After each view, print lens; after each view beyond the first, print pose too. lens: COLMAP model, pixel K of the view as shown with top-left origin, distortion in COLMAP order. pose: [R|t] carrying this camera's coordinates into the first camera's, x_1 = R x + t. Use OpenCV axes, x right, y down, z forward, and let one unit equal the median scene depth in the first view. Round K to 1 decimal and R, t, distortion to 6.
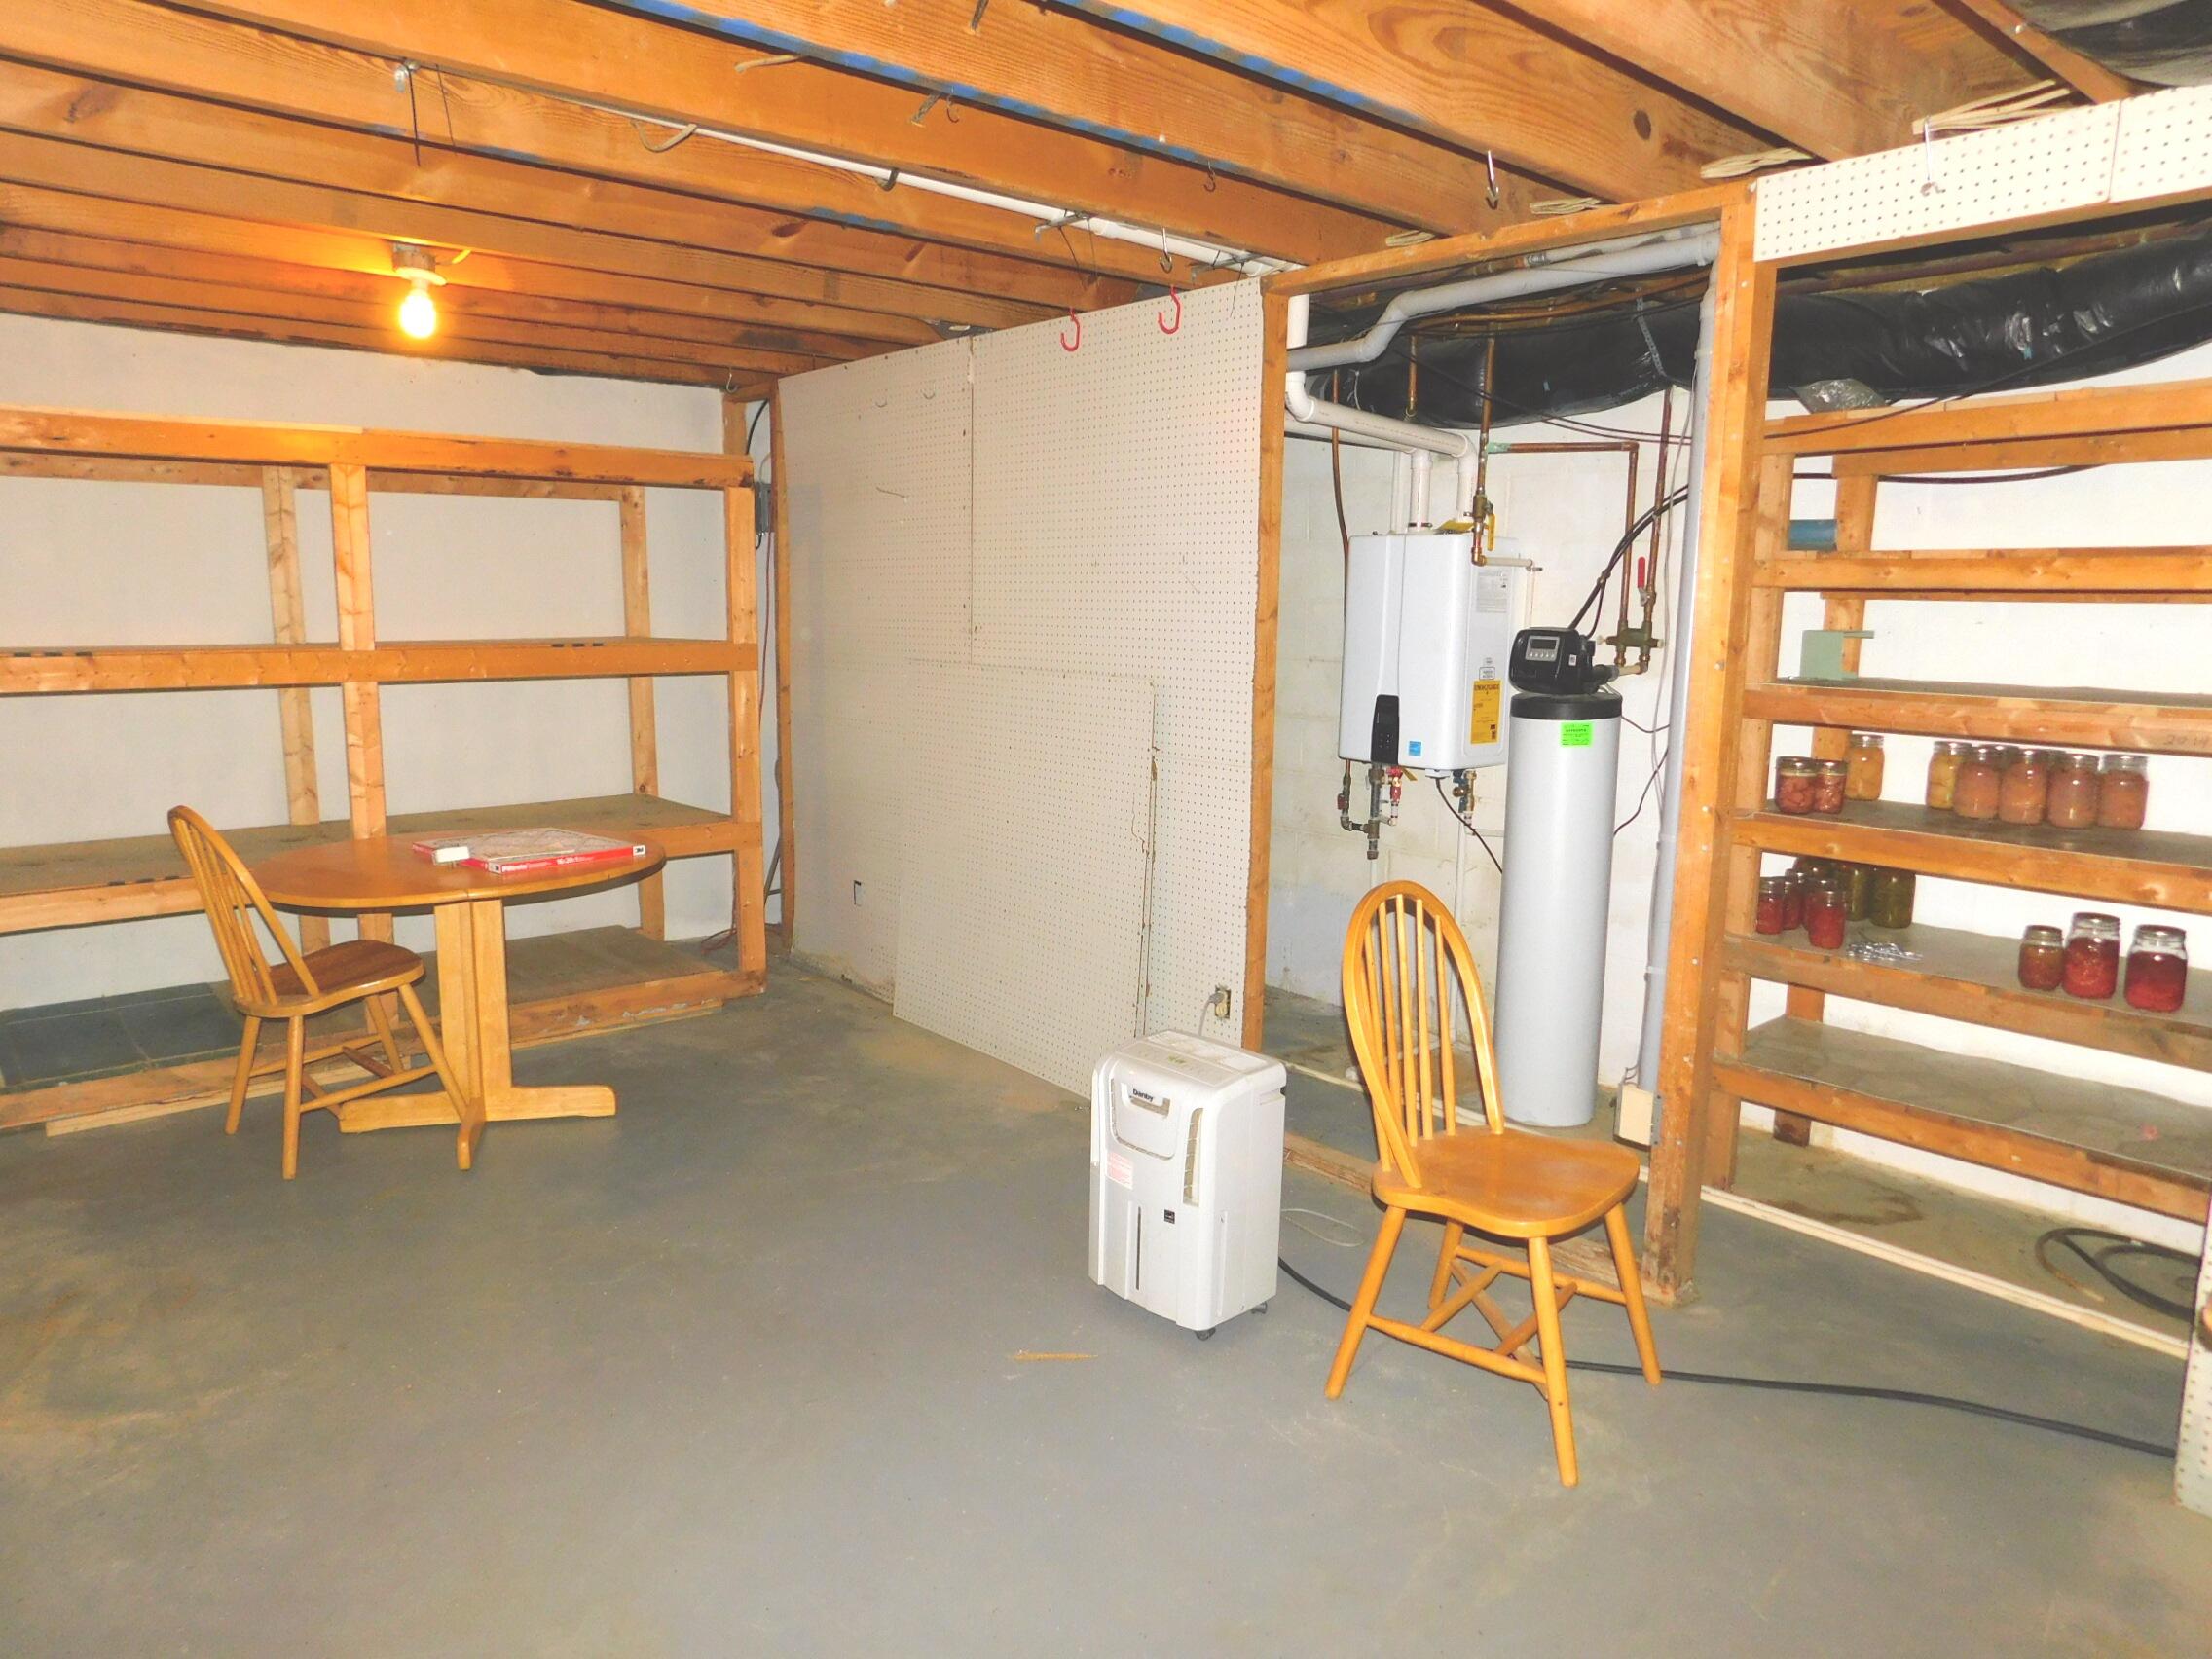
lens RADIAL K [[1476.7, 0, 1102.8], [0, 1476.7, 832.2], [0, 0, 1]] dist [-0.008732, 0.006096]
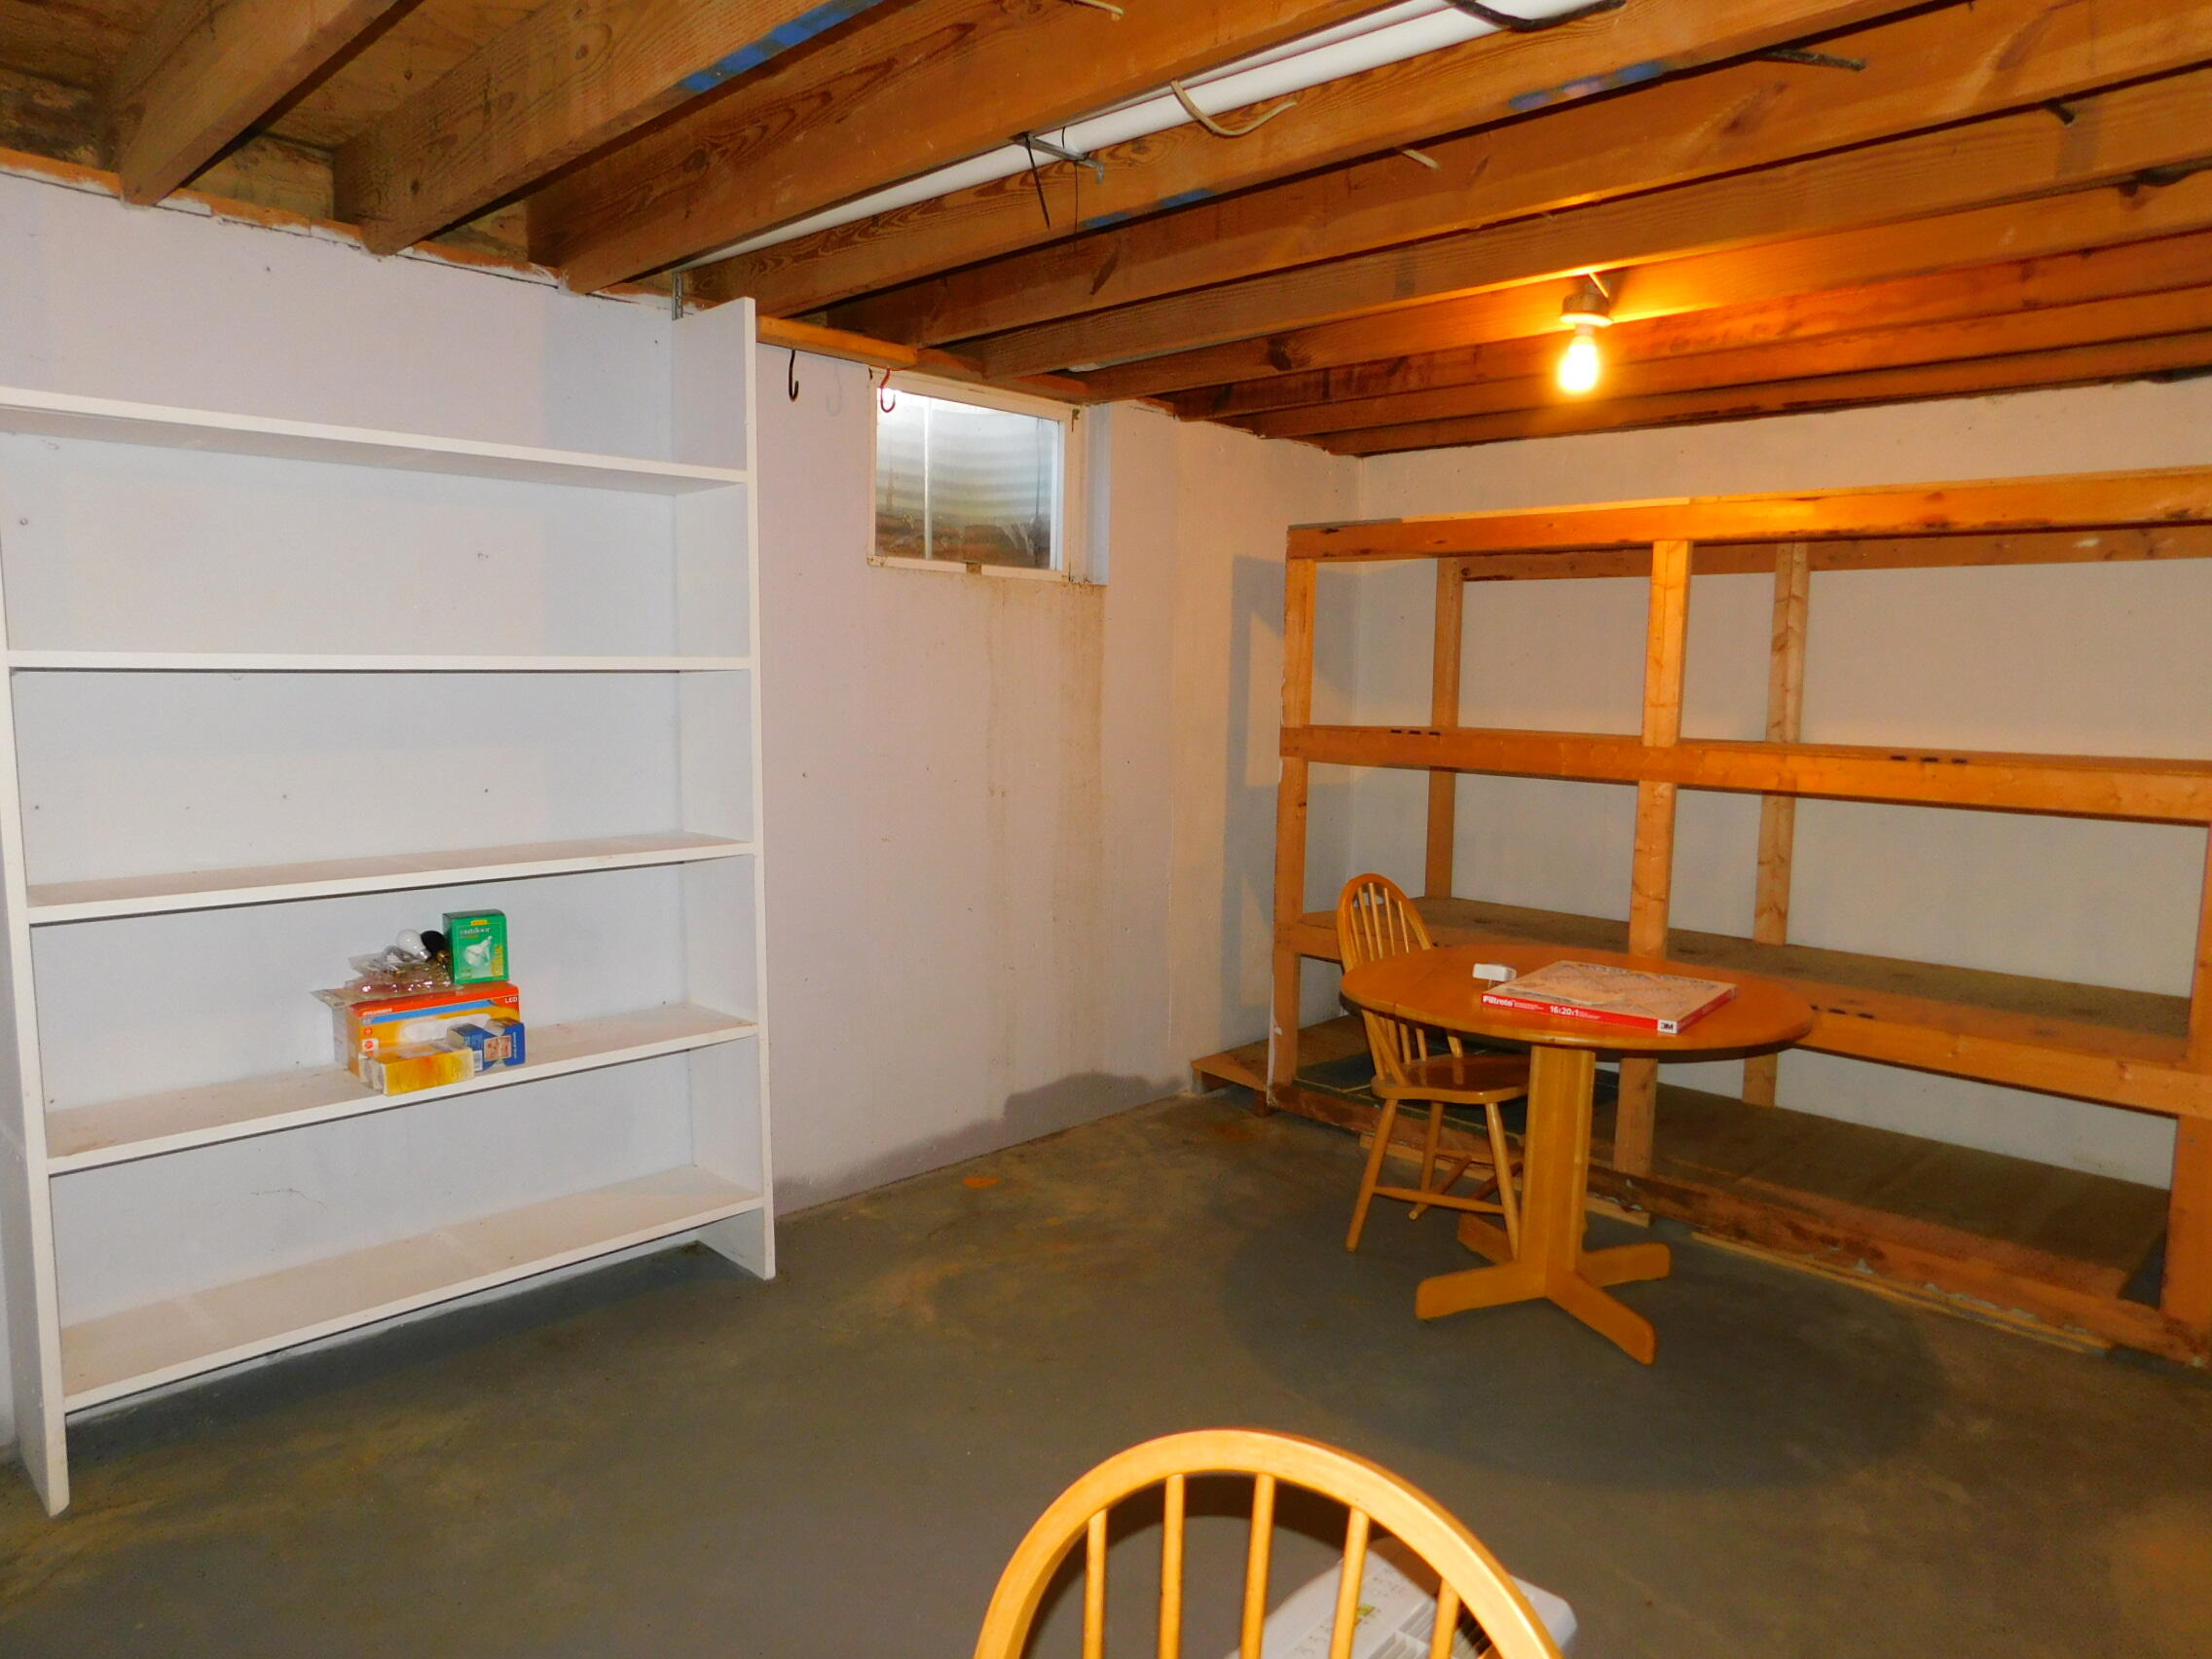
lens RADIAL K [[1476.7, 0, 1102.8], [0, 1476.7, 829.9], [0, 0, 1]] dist [-0.008732, 0.006096]
pose [[0.074415, 0.093081, -0.992874, 0.361010], [-0.171769, 0.981950, 0.079183, -0.086771], [0.982323, 0.164653, 0.089060, 0.596728]]
